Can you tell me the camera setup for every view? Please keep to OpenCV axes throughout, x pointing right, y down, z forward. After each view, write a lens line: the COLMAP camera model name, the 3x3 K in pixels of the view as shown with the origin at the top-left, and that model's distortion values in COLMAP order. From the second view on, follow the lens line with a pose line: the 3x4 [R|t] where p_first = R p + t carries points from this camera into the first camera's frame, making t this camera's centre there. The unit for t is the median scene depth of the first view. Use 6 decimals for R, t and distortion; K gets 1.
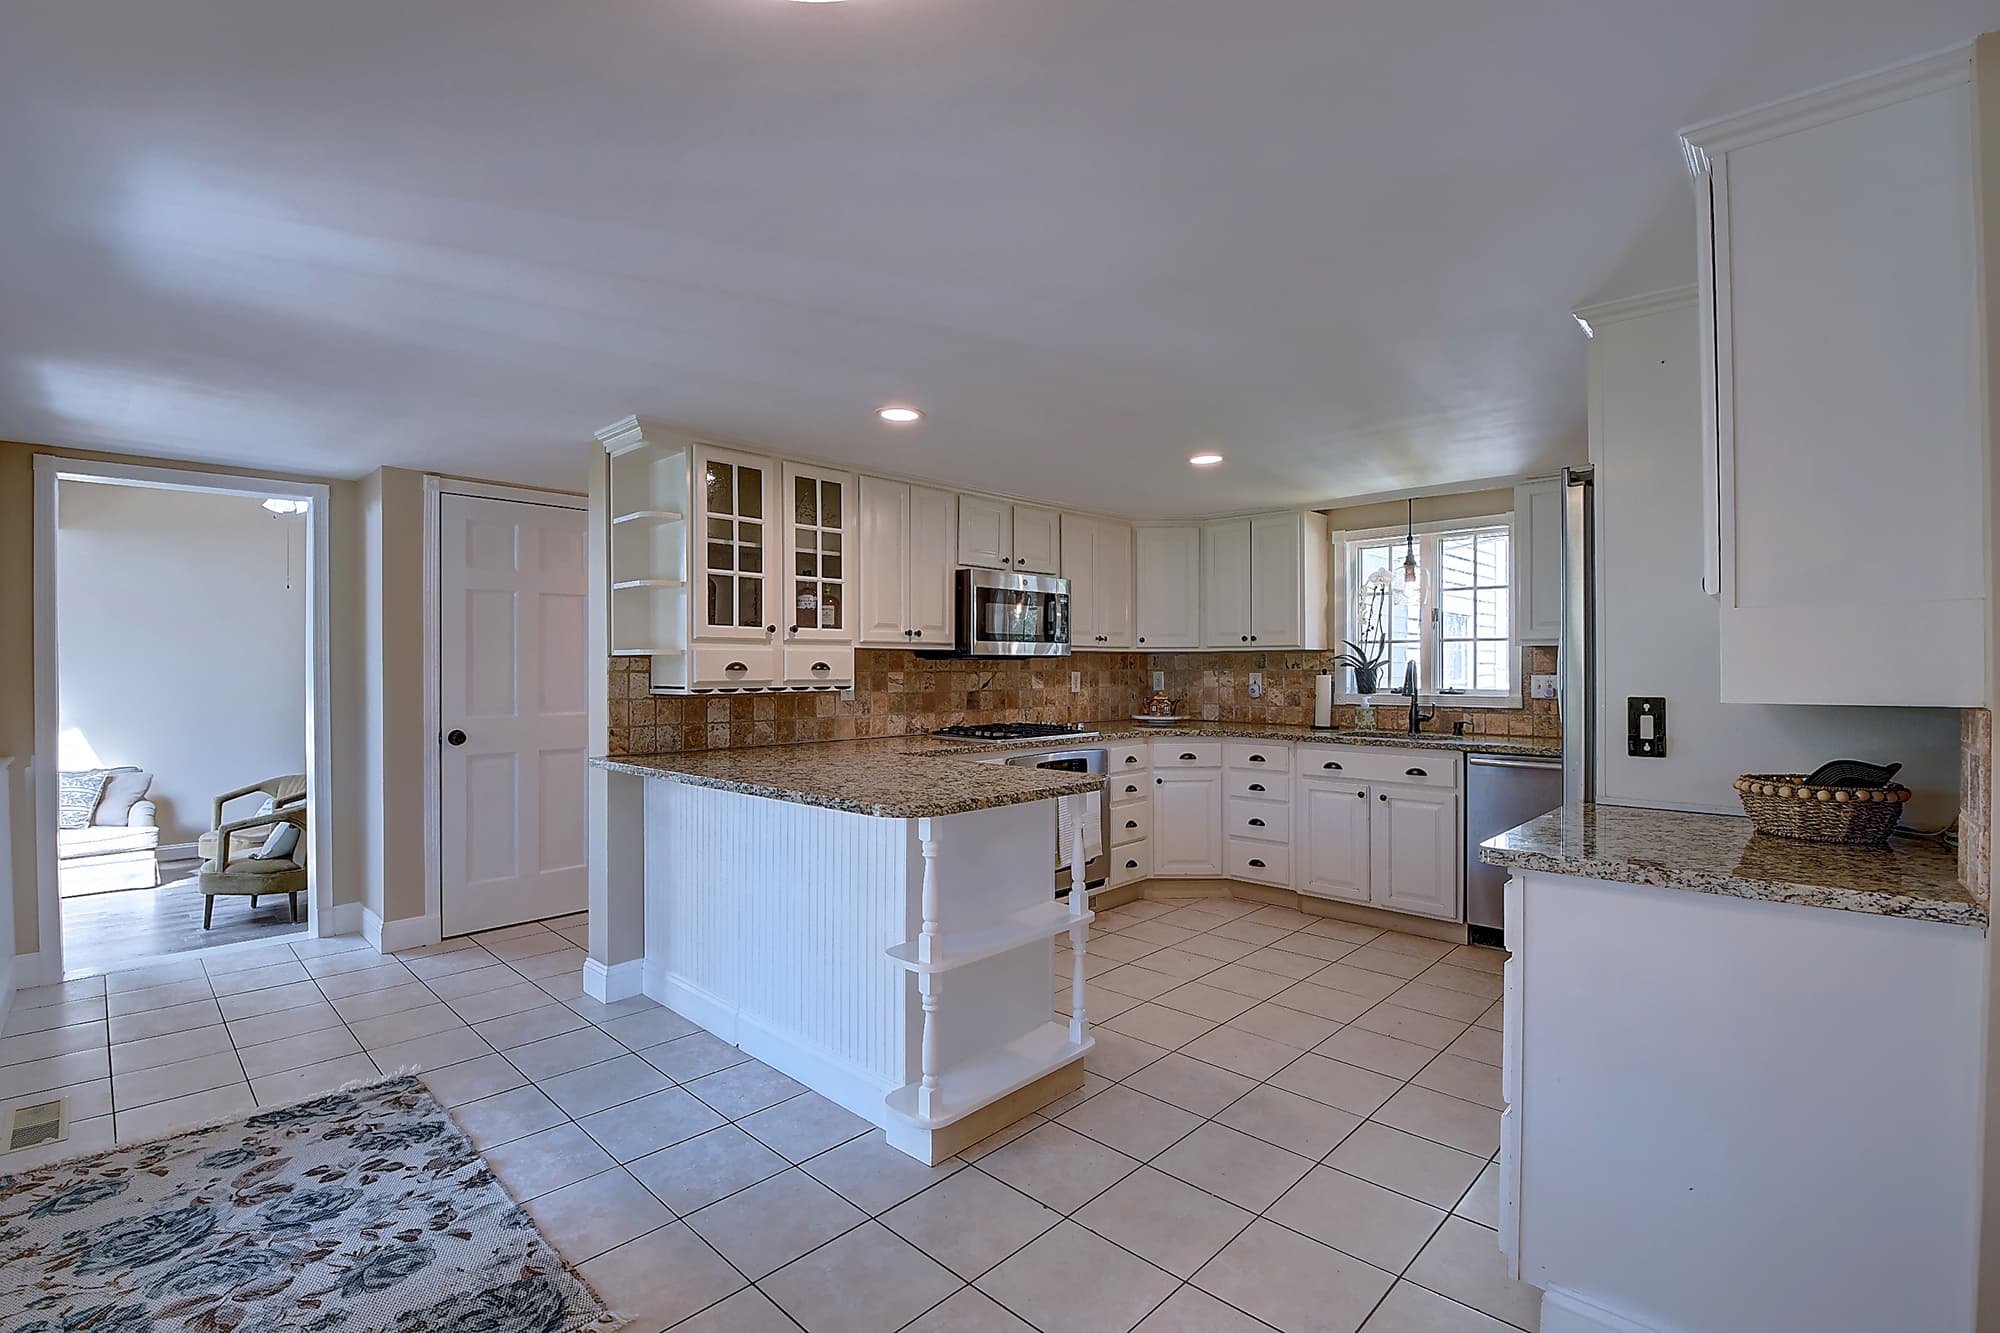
lens RADIAL K [[887.4, 0, 979.8], [0, 887.4, 665.5], [0, 0, 1]] dist [0.013640, -0.018861]
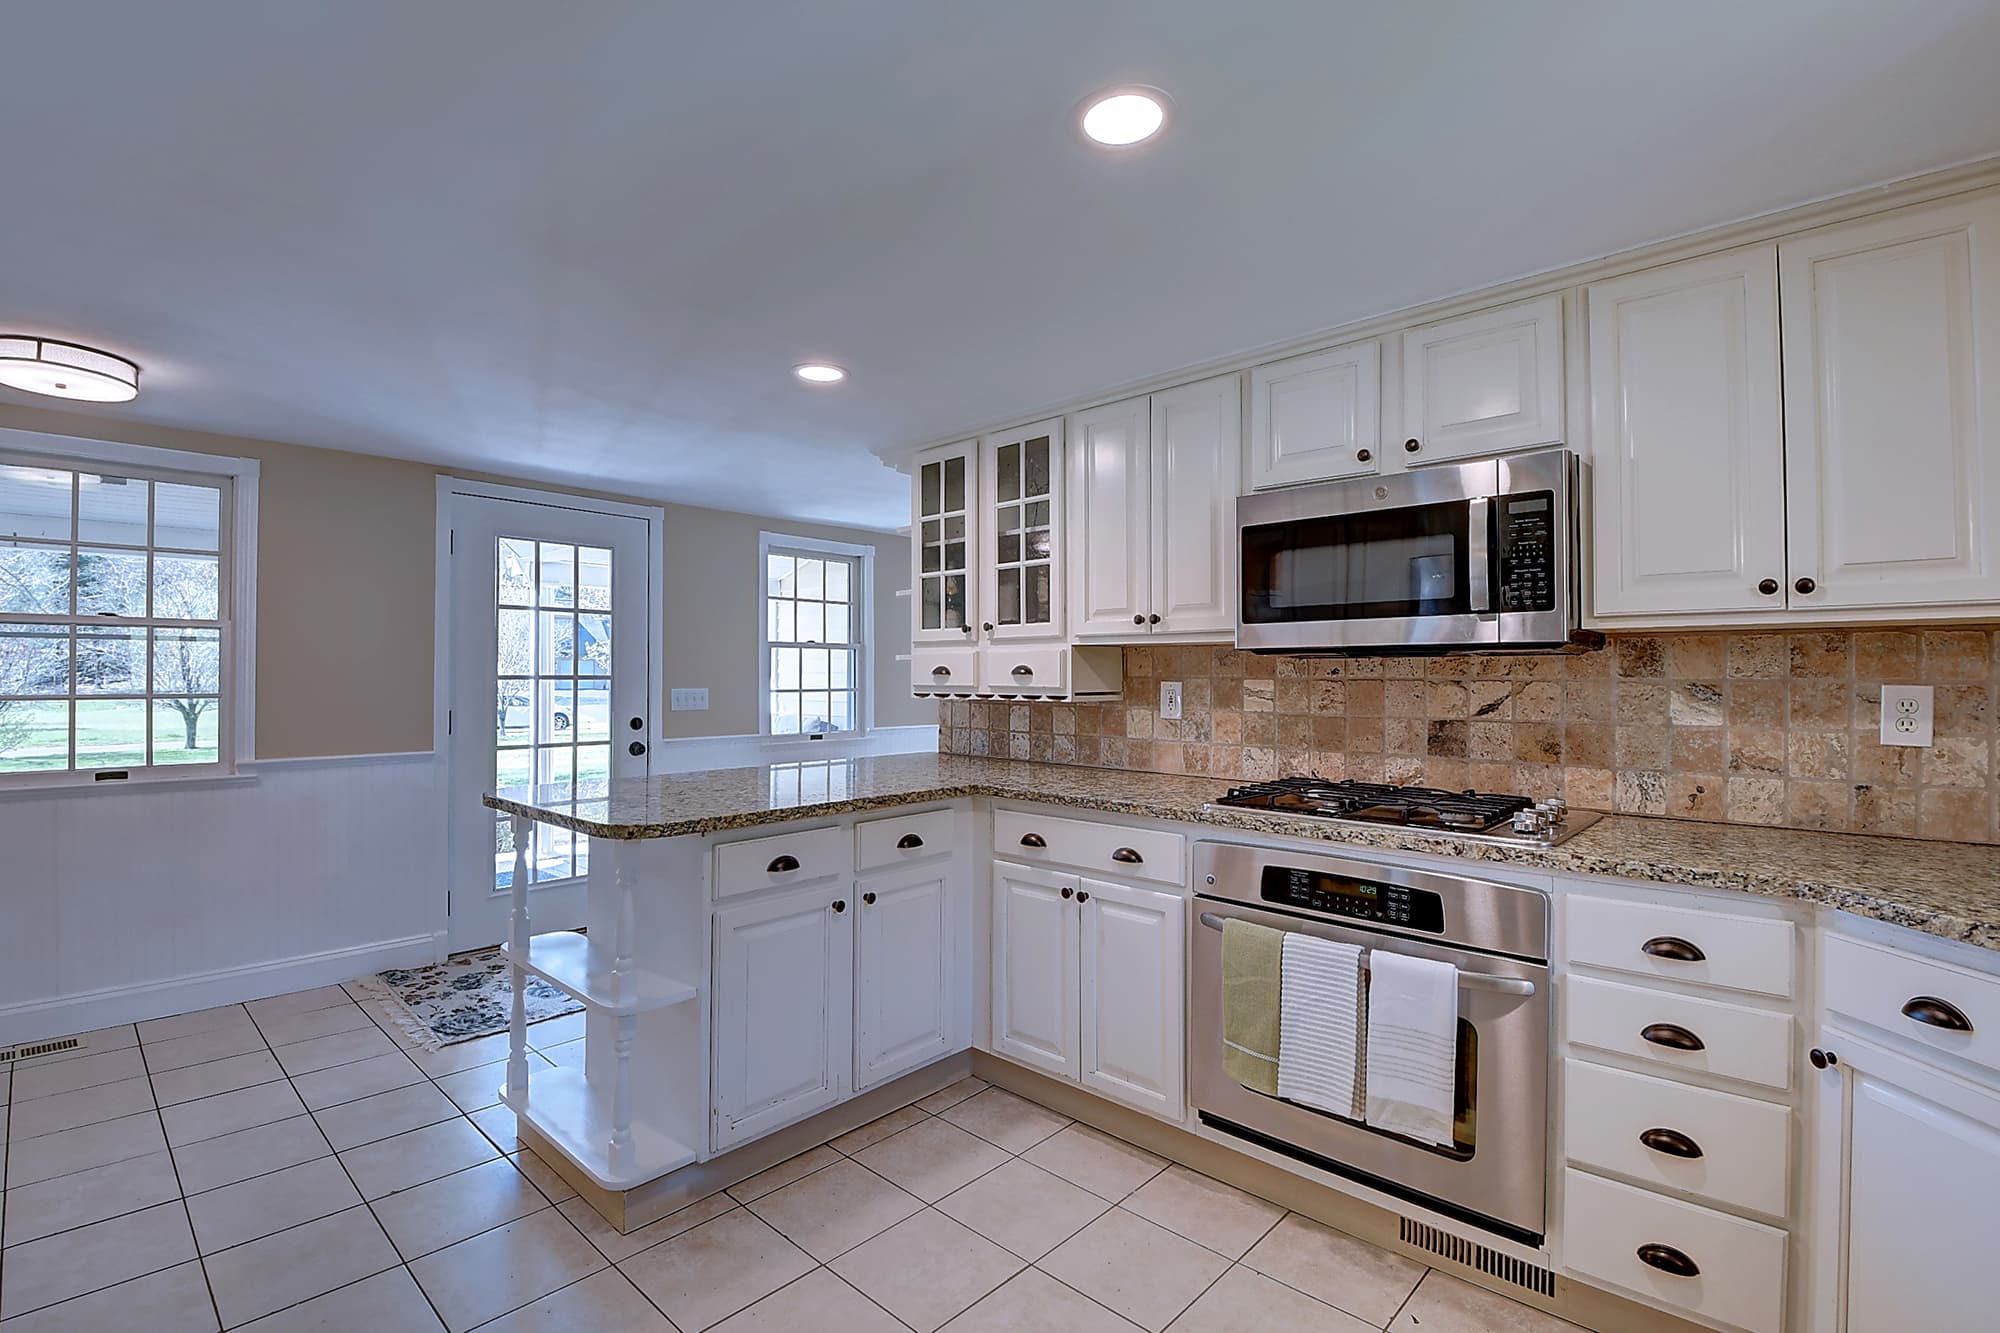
lens RADIAL K [[887.4, 0, 979.8], [0, 887.4, 665.5], [0, 0, 1]] dist [0.013640, -0.018861]
pose [[0.035397, -0.009122, -0.999332, 0.524573], [-0.000550, 0.999958, -0.009148, 0.003407], [0.999373, 0.000874, 0.035390, 0.776175]]
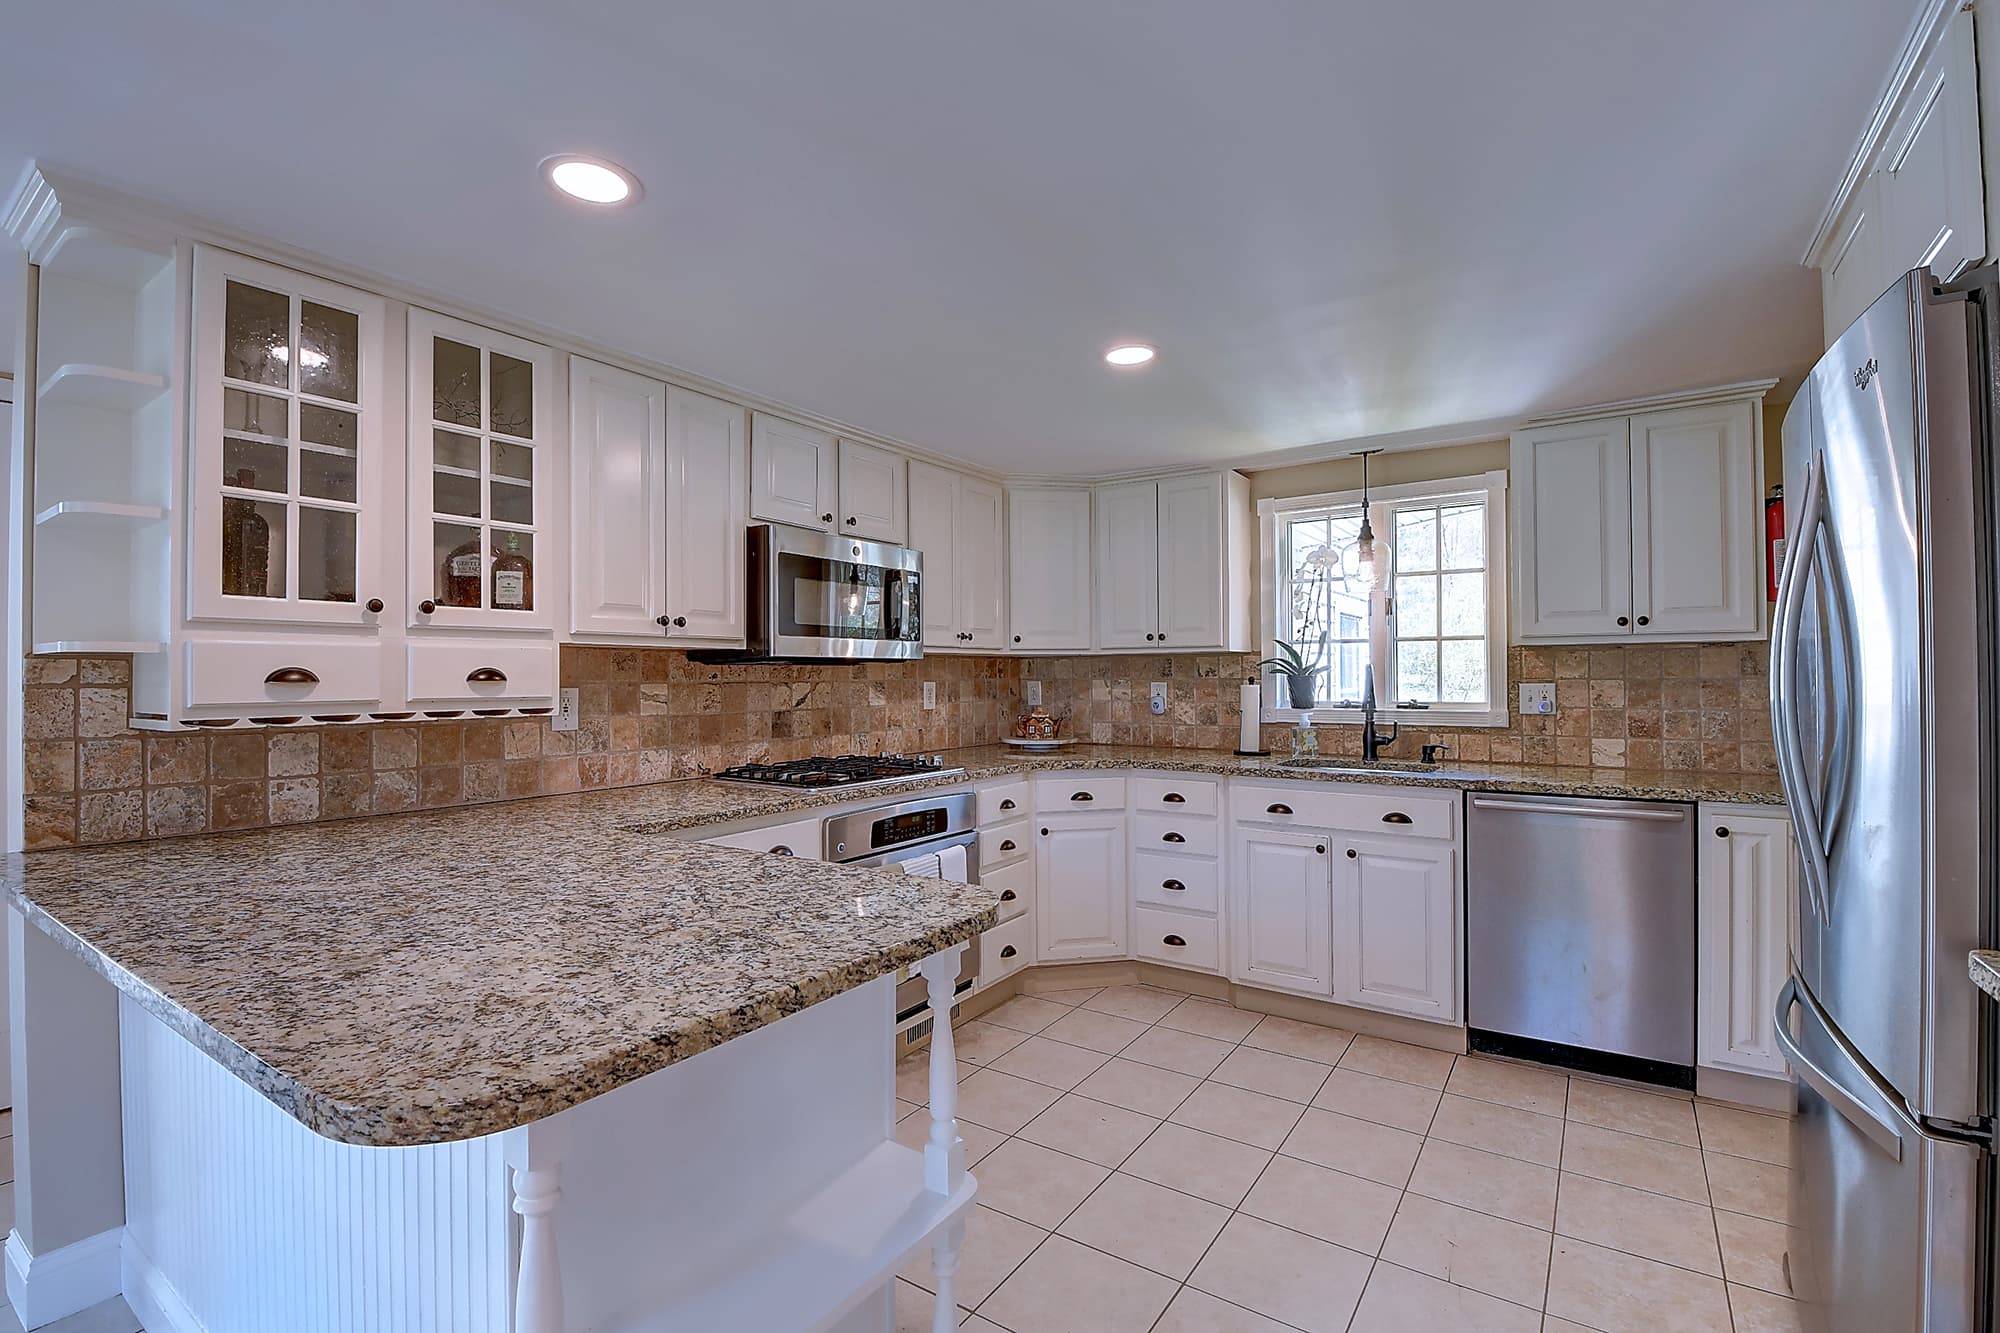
lens RADIAL K [[887.4, 0, 979.8], [0, 887.4, 665.5], [0, 0, 1]] dist [0.013640, -0.018861]
pose [[0.985832, -0.001288, 0.167733, 0.030743], [0.003097, 0.999940, -0.010523, 0.001644], [-0.167710, 0.010893, 0.985776, 0.319367]]
